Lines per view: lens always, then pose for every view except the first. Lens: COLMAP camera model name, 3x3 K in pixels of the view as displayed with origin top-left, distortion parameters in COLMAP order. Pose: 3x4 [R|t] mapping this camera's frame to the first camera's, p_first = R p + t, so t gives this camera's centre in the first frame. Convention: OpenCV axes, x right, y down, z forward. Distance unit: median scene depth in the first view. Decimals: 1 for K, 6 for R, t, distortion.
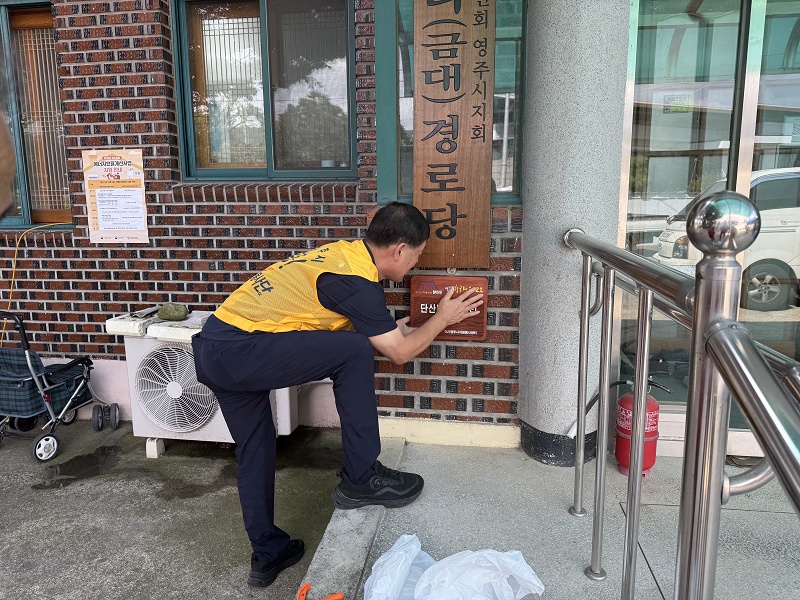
lens RADIAL K [[570.1, 0, 397.8], [0, 570.1, 300.8], [0, 0, 1]] dist [0.064171, -0.074549]
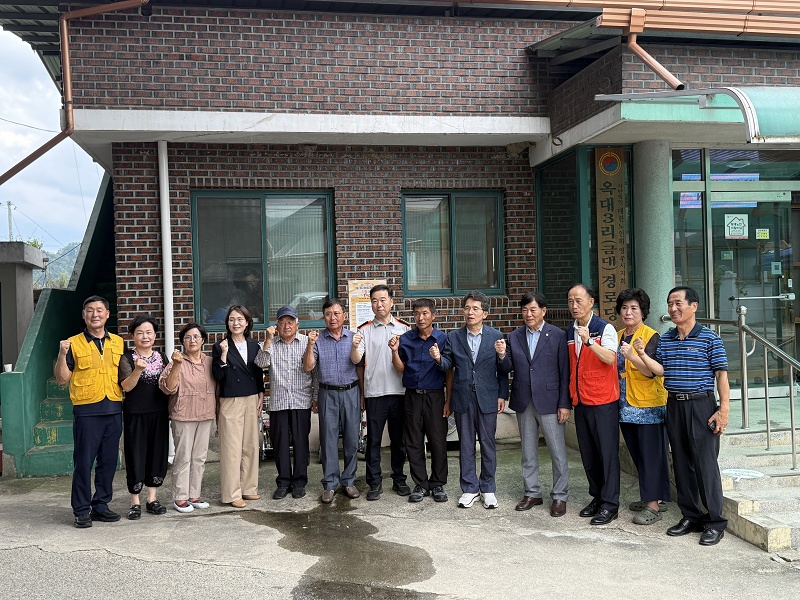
lens RADIAL K [[824.6, 0, 401.2], [0, 824.6, 299.9], [0, 0, 1]] dist [0.022702, 0.000000]
pose [[0.939258, -0.015236, 0.342874, -1.598212], [0.075305, 0.983819, -0.162572, 0.253495], [-0.334849, 0.178517, 0.925207, -1.632061]]
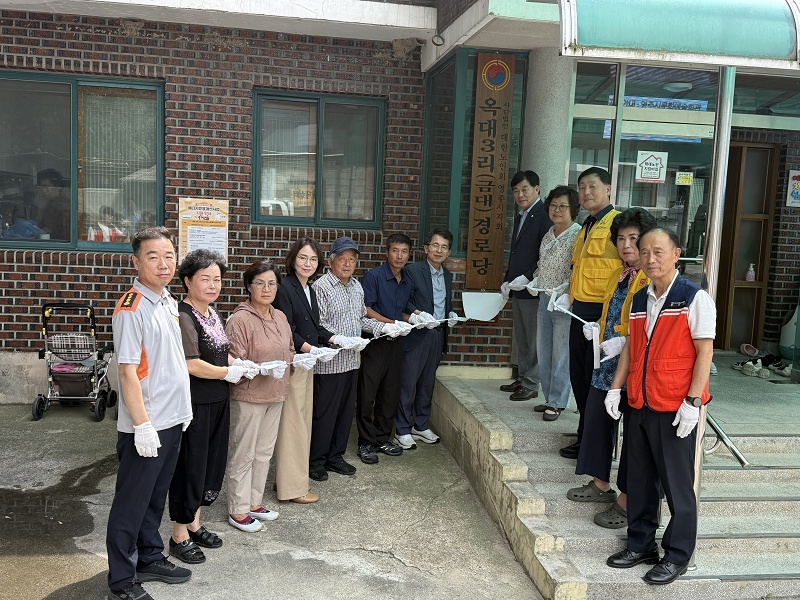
lens RADIAL K [[852.7, 0, 421.4], [0, 852.7, 305.8], [0, 0, 1]] dist [0.125516, 0.000000]
pose [[0.943852, 0.018638, 0.329843, -0.880719], [-0.002022, 0.998715, -0.050648, 0.123534], [-0.330363, 0.047138, 0.942676, -1.415958]]
